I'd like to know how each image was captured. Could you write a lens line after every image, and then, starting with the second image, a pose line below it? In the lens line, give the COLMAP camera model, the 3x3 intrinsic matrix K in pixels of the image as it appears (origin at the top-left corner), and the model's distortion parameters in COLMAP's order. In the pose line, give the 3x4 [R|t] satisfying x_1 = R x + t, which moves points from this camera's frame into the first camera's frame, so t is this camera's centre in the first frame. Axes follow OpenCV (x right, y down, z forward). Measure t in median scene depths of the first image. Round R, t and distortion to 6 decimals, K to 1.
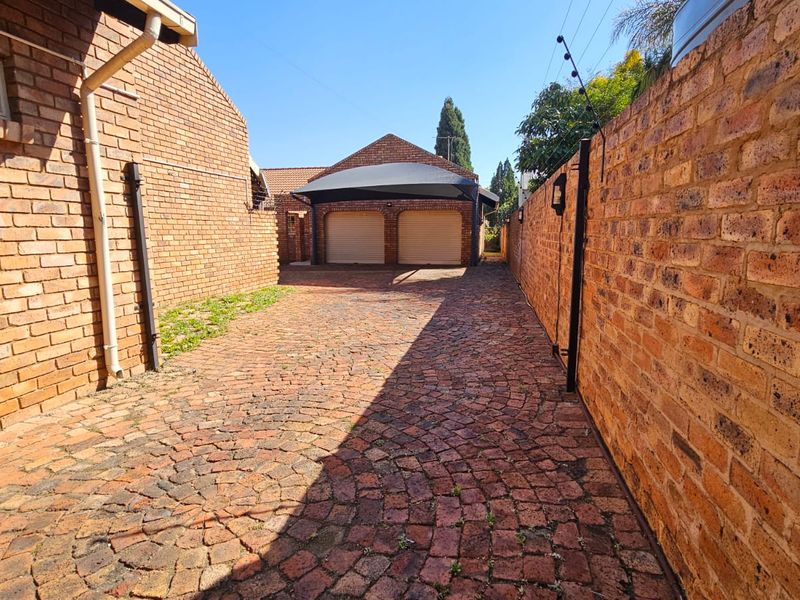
lens RADIAL K [[439.0, 0, 400.6], [0, 439.0, 301.6], [0, 0, 1]] dist [0.000564, 0.000103]
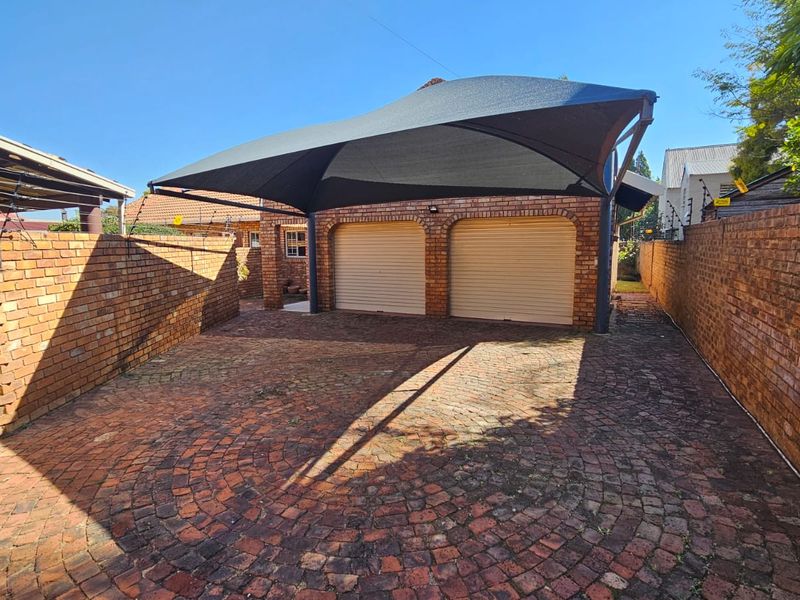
lens RADIAL K [[439.0, 0, 397.0], [0, 439.0, 297.6], [0, 0, 1]] dist [0.000564, 0.000103]
pose [[0.963536, 0.029314, -0.265968, 0.075939], [-0.040072, 0.998580, -0.035112, -0.089764], [0.264561, 0.044489, 0.963342, 0.462120]]
